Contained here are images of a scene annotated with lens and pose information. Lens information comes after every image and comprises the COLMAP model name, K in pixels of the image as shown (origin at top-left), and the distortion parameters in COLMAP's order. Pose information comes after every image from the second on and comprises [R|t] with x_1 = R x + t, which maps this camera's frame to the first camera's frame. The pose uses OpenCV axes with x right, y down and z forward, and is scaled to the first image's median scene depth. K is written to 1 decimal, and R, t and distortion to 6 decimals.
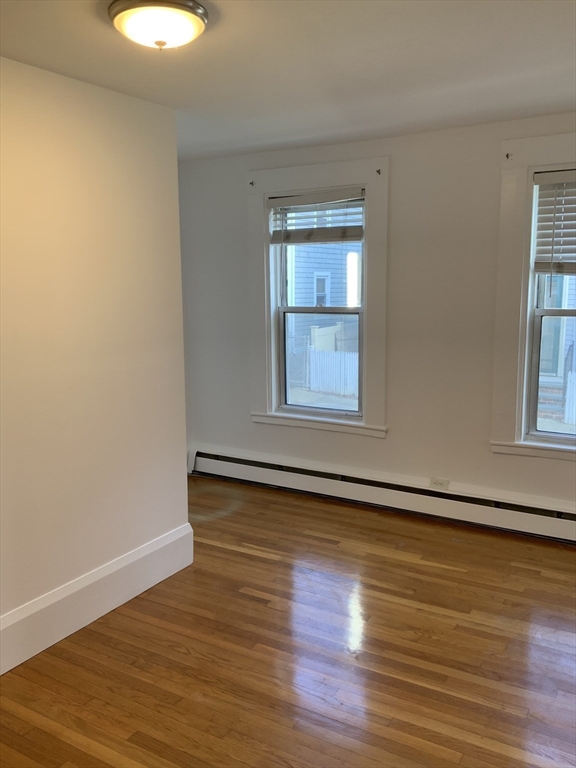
lens RADIAL K [[631.3, 0, 291.7], [0, 631.3, 382.8], [0, 0, 1]] dist [0.108944, -0.227197]
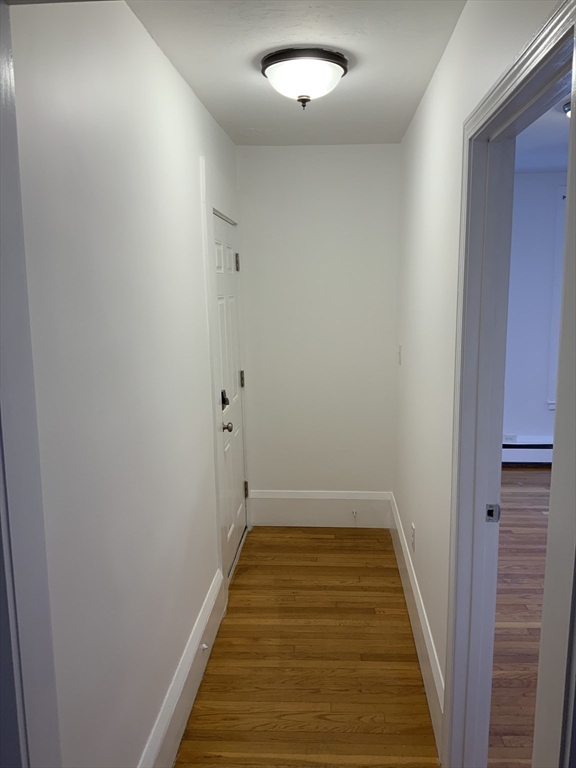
lens RADIAL K [[631.3, 0, 291.7], [0, 631.3, 382.8], [0, 0, 1]] dist [0.108944, -0.227197]
pose [[0.889459, -0.080774, 0.449820, -0.961663], [0.081054, 0.996535, 0.018674, -0.023462], [-0.449769, 0.019850, 0.892924, 0.017184]]
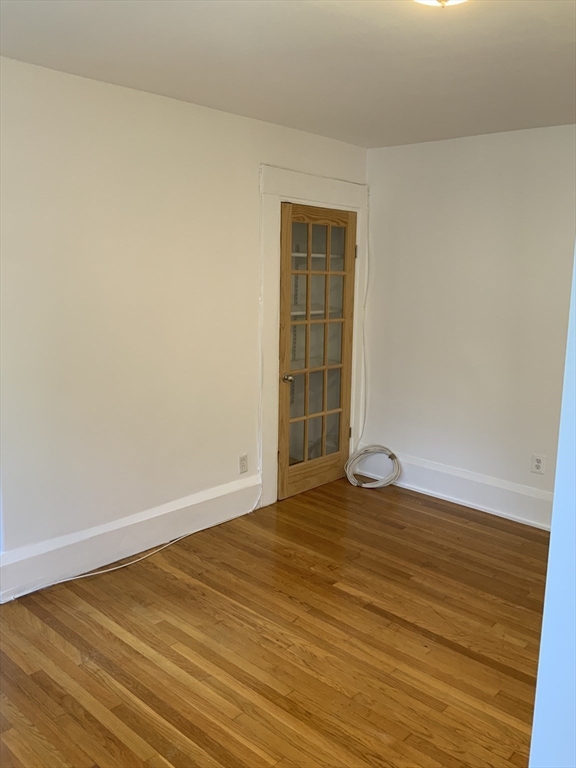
lens RADIAL K [[631.3, 0, 291.7], [0, 631.3, 382.8], [0, 0, 1]] dist [0.108944, -0.227197]
pose [[-0.978897, -0.046173, 0.199067, -0.126553], [0.017862, 0.951078, 0.308433, -0.195187], [-0.203570, 0.305480, -0.930183, 1.260244]]
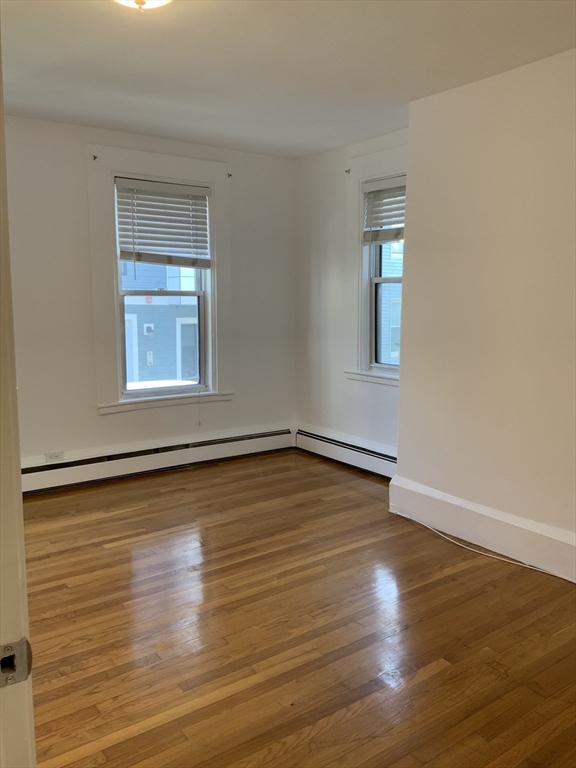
lens RADIAL K [[631.3, 0, 291.7], [0, 631.3, 382.8], [0, 0, 1]] dist [0.108944, -0.227197]
pose [[0.393343, -0.119904, 0.911540, -0.707769], [0.131374, 0.988615, 0.073352, 0.015853], [-0.909957, 0.090900, 0.404617, 0.259399]]
